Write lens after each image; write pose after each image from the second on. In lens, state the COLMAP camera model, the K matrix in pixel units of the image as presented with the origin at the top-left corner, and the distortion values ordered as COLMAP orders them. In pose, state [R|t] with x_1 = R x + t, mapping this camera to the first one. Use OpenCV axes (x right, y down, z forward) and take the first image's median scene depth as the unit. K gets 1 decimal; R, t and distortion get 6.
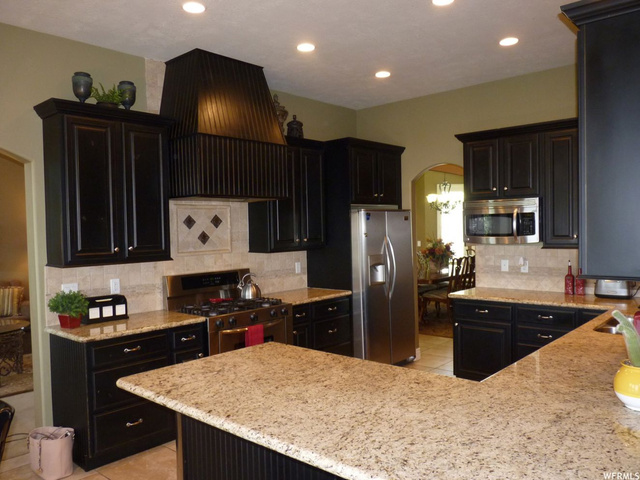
lens RADIAL K [[514.9, 0, 319.5], [0, 514.9, 242.7], [0, 0, 1]] dist [-0.016936, 0.003227]
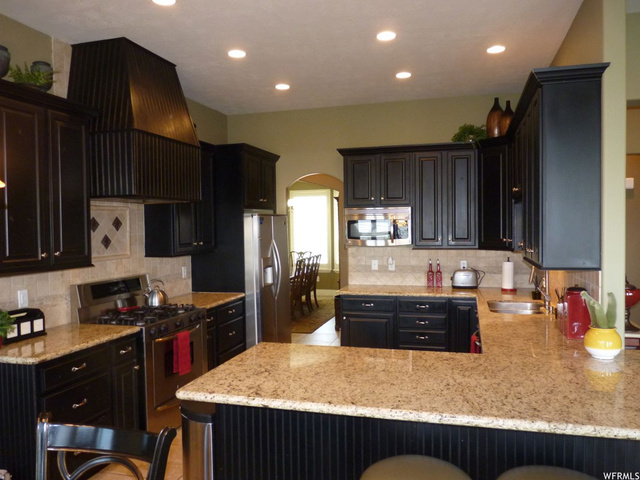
lens RADIAL K [[514.9, 0, 319.7], [0, 514.9, 240.4], [0, 0, 1]] dist [-0.016936, 0.003227]
pose [[0.899775, -0.002677, 0.436345, -0.322407], [0.007901, 0.999917, -0.010158, 0.000585], [-0.436282, 0.012587, 0.899722, 0.018620]]
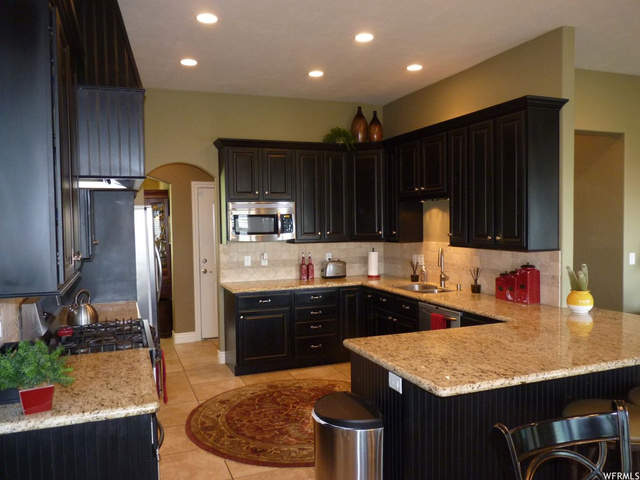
lens RADIAL K [[514.9, 0, 321.5], [0, 514.9, 241.3], [0, 0, 1]] dist [-0.016936, 0.003227]
pose [[0.450873, -0.021765, 0.892323, -0.722420], [0.033444, 0.999413, 0.007479, -0.001527], [-0.891961, 0.026471, 0.451336, 0.440679]]
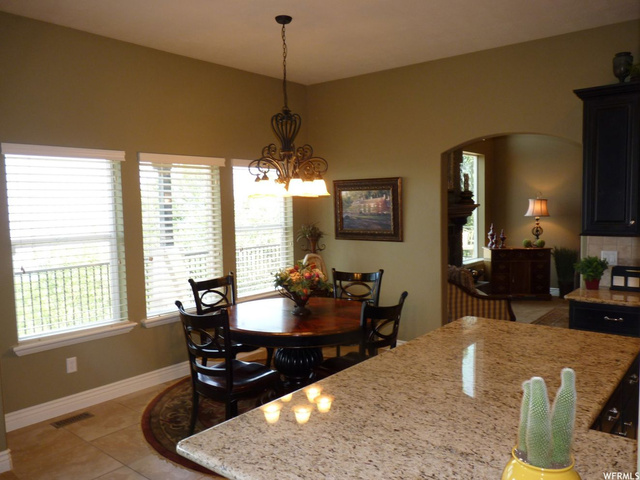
lens RADIAL K [[514.9, 0, 322.1], [0, 514.9, 239.7], [0, 0, 1]] dist [-0.016936, 0.003227]
pose [[0.037853, 0.090849, -0.995145, 0.540008], [-0.011256, 0.995834, 0.090484, -0.034088], [0.999220, 0.007776, 0.038718, 0.314881]]
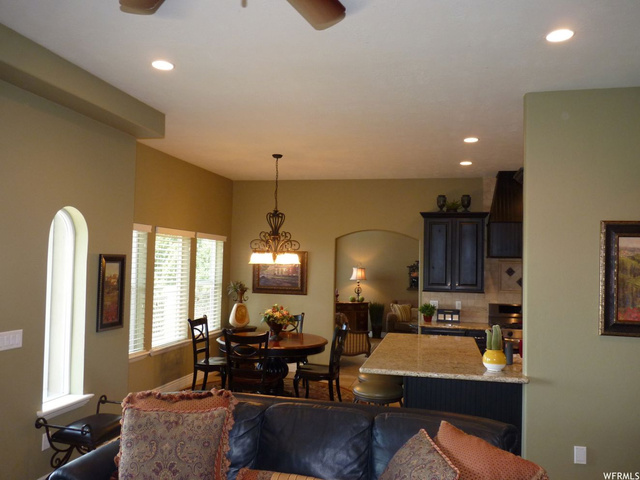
lens RADIAL K [[514.9, 0, 319.9], [0, 514.9, 241.2], [0, 0, 1]] dist [-0.016936, 0.003227]
pose [[0.470225, -0.007202, -0.882517, 0.985981], [-0.059590, 0.997426, -0.039891, -0.040572], [0.880532, 0.071347, 0.468585, -0.314629]]
